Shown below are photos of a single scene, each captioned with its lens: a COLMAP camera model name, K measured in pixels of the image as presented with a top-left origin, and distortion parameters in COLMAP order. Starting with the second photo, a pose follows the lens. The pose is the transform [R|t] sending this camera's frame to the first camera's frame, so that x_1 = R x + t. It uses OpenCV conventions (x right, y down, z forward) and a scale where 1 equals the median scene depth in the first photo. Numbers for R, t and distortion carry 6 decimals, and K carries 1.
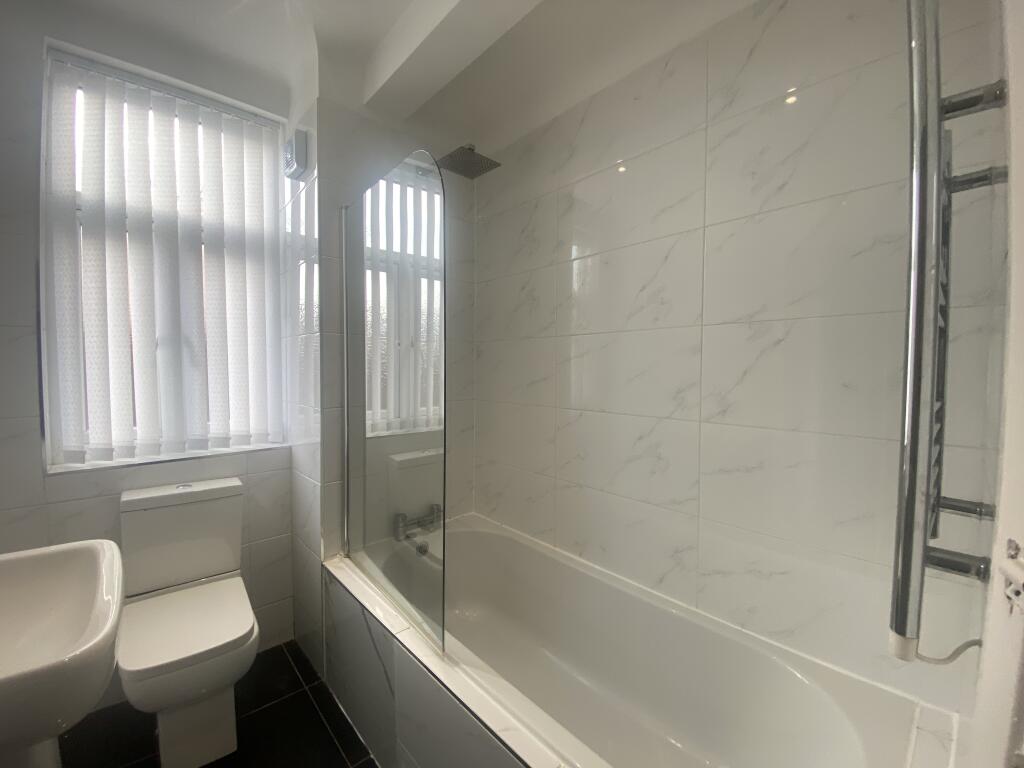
lens RADIAL K [[414.4, 0, 514.2], [0, 414.4, 380.0], [0, 0, 1]] dist [0.021410, -0.022723]
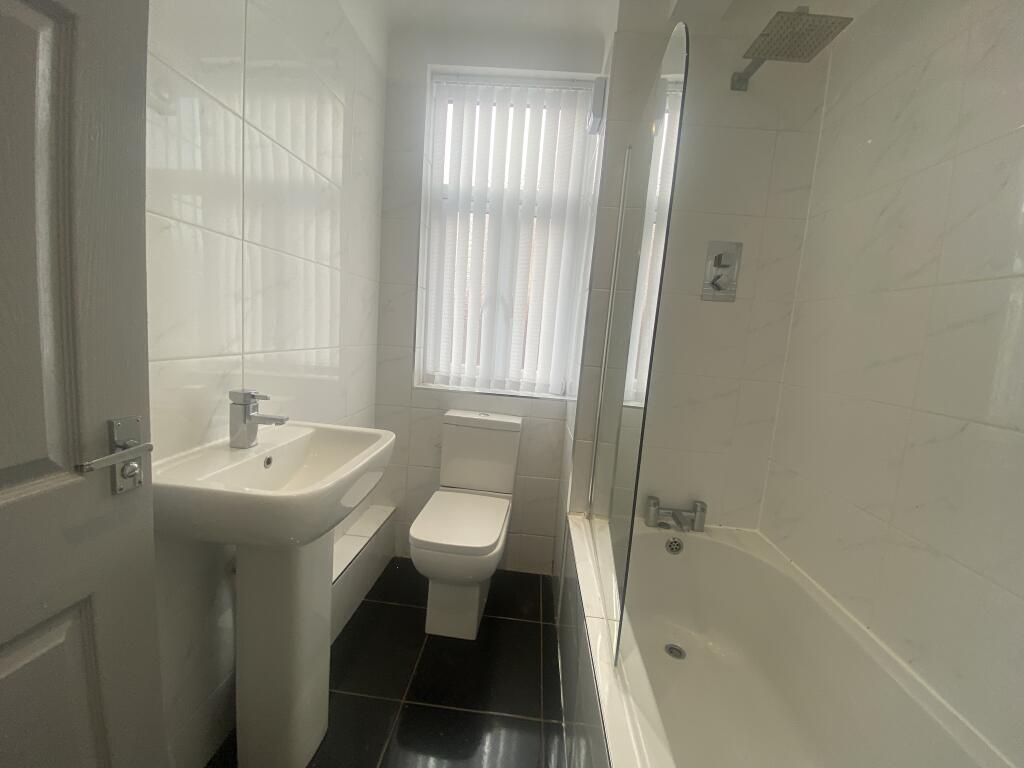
lens RADIAL K [[414.4, 0, 514.2], [0, 414.4, 380.0], [0, 0, 1]] dist [0.021410, -0.022723]
pose [[0.684249, 0.132615, -0.717088, 0.138225], [-0.099346, 0.991110, 0.088496, 0.031748], [0.722449, 0.010687, 0.691341, 0.198179]]
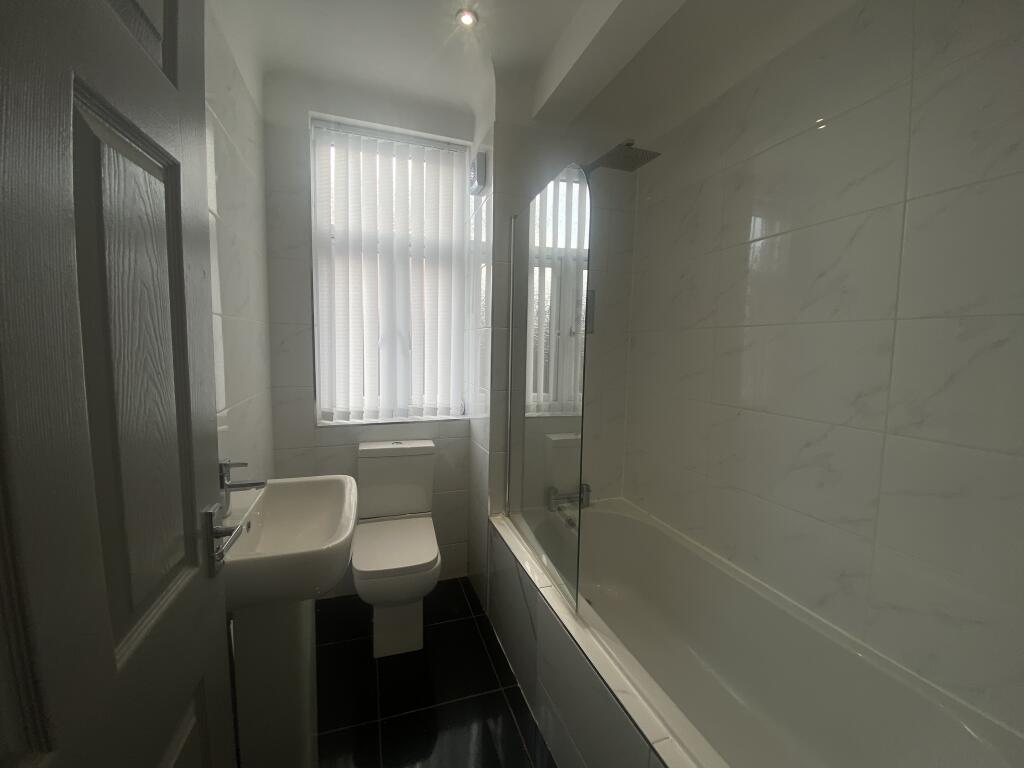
lens RADIAL K [[414.4, 0, 514.2], [0, 414.4, 380.0], [0, 0, 1]] dist [0.021410, -0.022723]
pose [[0.917768, 0.045600, -0.394490, 0.064262], [-0.027911, 0.998336, 0.050466, -0.023690], [0.396135, -0.035306, 0.917513, -0.061489]]
